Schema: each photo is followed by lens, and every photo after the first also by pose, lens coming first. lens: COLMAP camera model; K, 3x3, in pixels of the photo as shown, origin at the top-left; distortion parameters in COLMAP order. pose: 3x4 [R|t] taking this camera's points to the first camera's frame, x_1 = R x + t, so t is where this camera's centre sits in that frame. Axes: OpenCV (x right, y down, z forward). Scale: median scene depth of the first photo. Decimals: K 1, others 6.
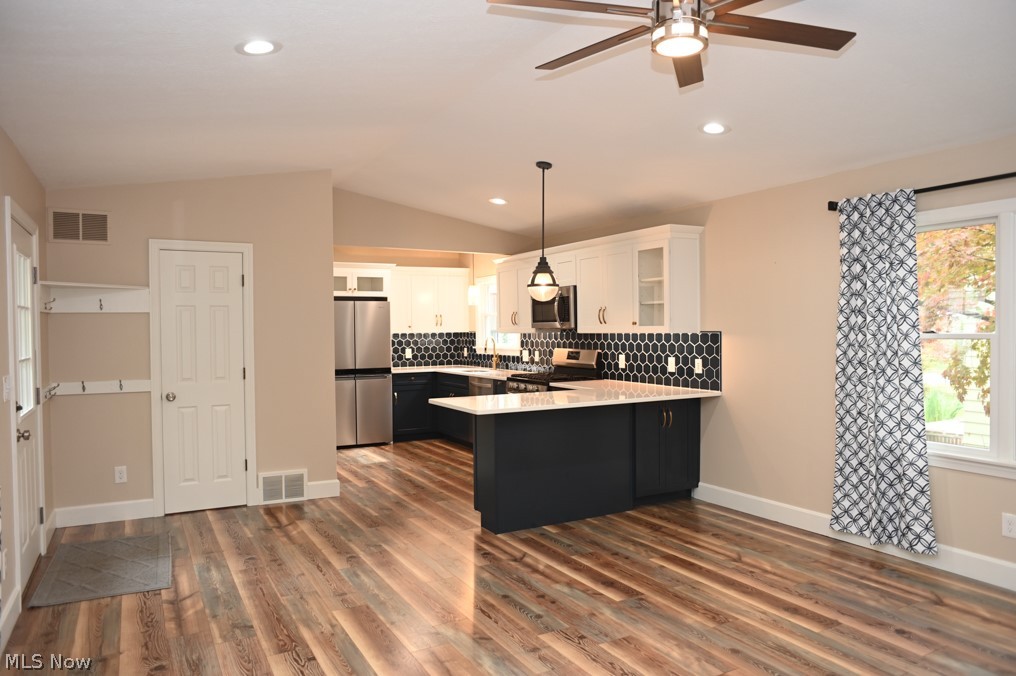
lens RADIAL K [[707.8, 0, 508.0], [0, 707.8, 338.0], [0, 0, 1]] dist [-0.039569, 0.006508]
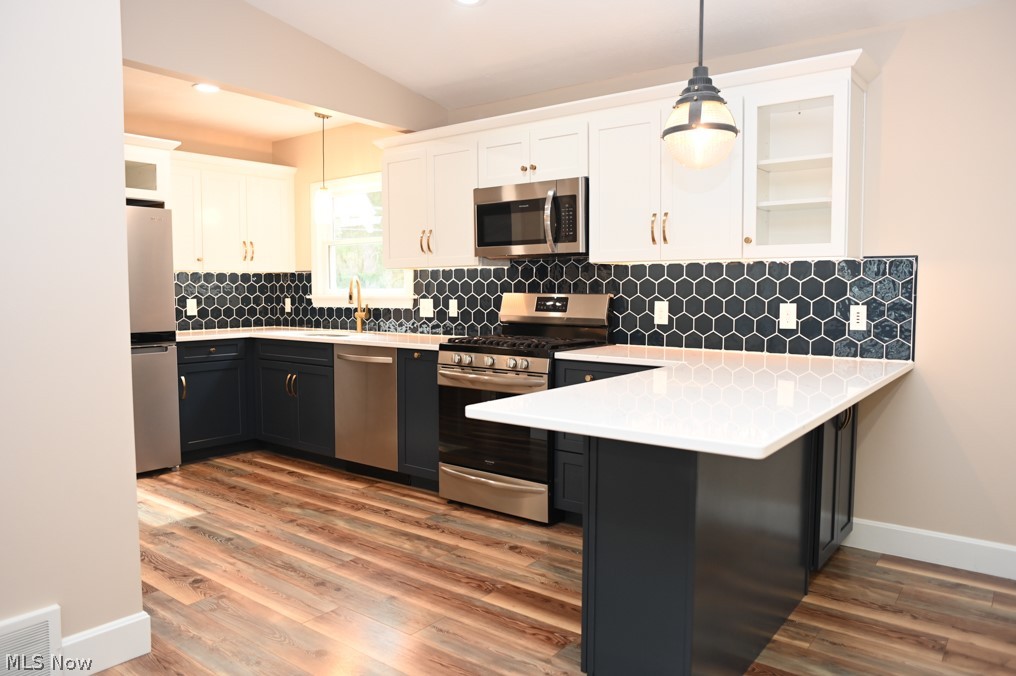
lens RADIAL K [[707.8, 0, 508.0], [0, 707.8, 338.0], [0, 0, 1]] dist [-0.039569, 0.006508]
pose [[0.916545, -0.017368, 0.399554, -0.157817], [-0.002781, 0.998756, 0.049793, 0.021028], [-0.399922, -0.046749, 0.915356, 0.431567]]
